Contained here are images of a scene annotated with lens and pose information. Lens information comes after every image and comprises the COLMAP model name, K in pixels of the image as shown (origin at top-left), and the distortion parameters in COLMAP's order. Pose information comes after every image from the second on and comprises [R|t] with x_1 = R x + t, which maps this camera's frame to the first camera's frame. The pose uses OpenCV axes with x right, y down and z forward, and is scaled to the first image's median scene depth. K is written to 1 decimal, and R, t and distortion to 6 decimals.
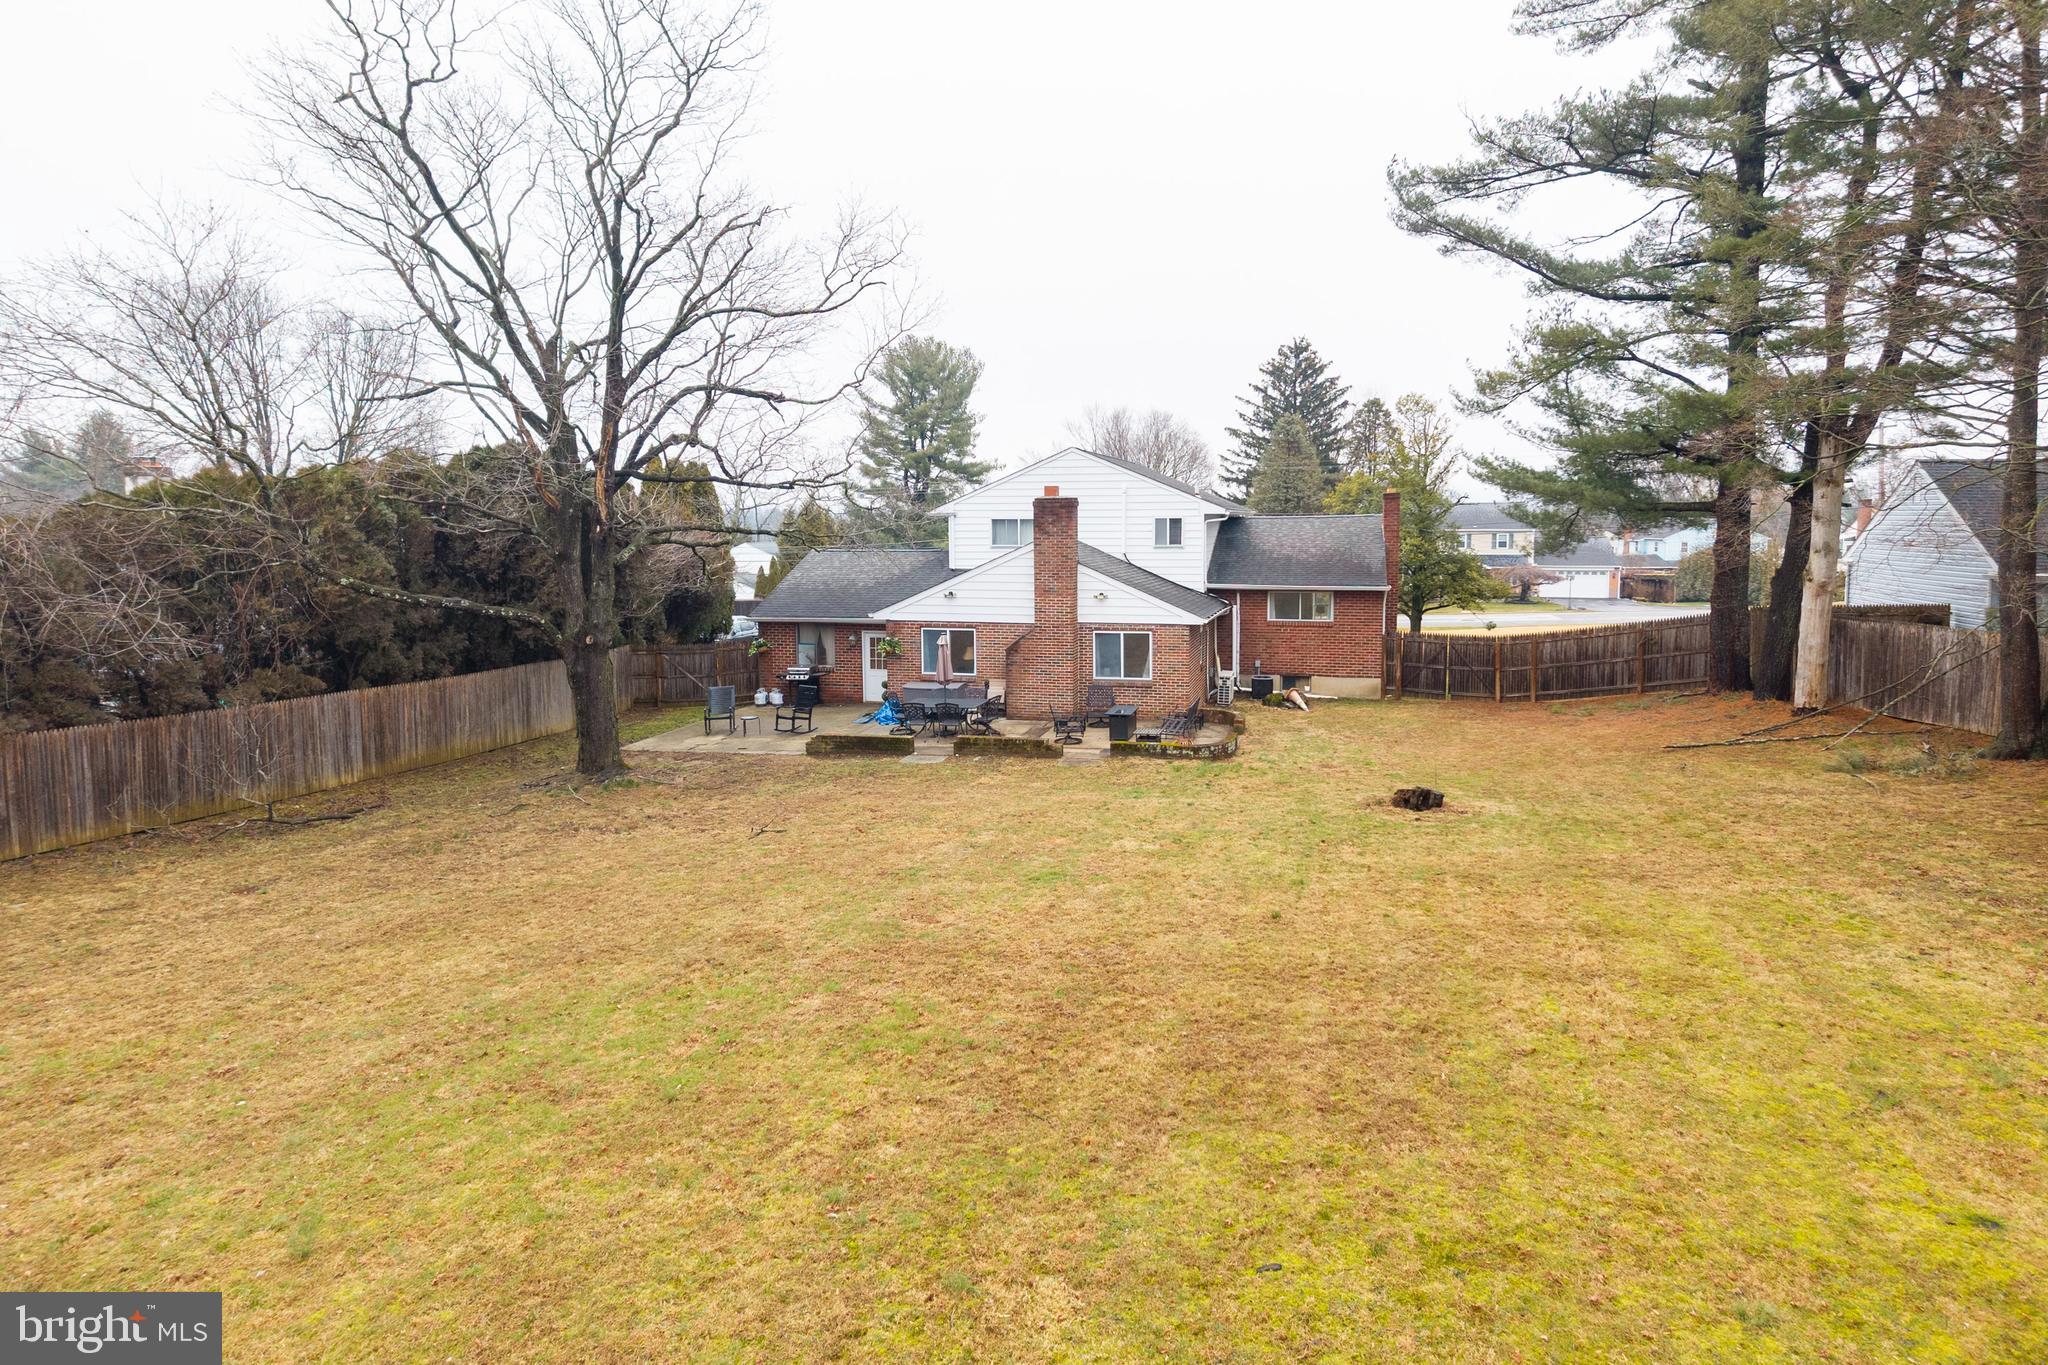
lens RADIAL K [[1405.4, 0, 990.9], [0, 1405.4, 825.8], [0, 0, 1]] dist [-0.094836, 0.263221]
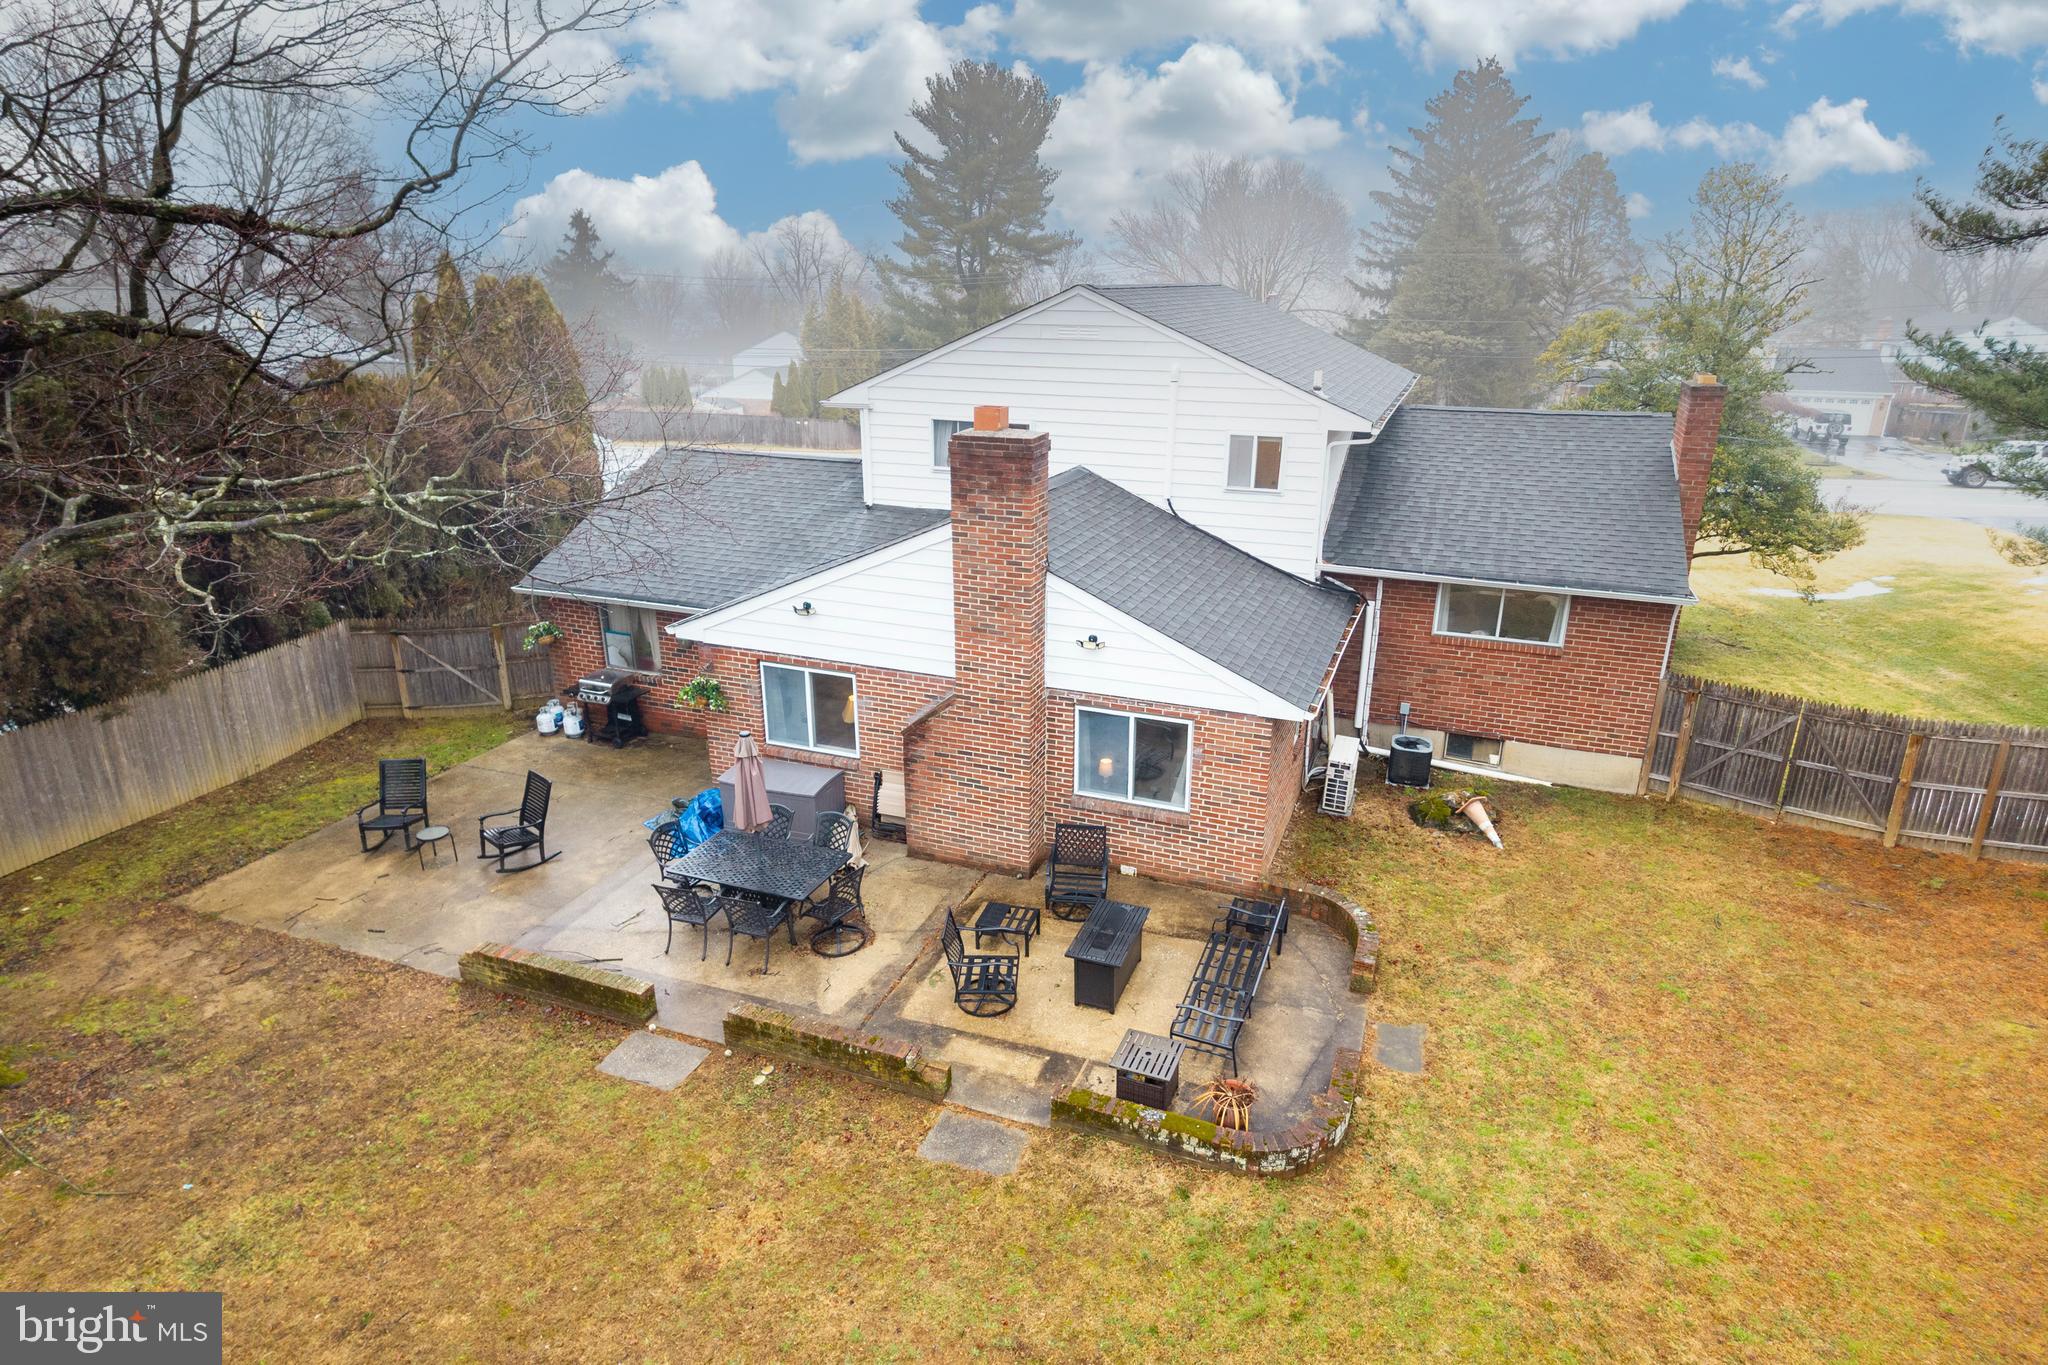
lens RADIAL K [[1068.3, 0, 1024.0], [0, 1068.3, 682.5], [0, 0, 1]] dist [0.000379, -0.006469]
pose [[0.993375, 0.049353, -0.103782, 0.086853], [-0.029337, 0.982071, 0.186216, -0.200949], [0.111111, -0.181938, 0.977012, 0.584091]]
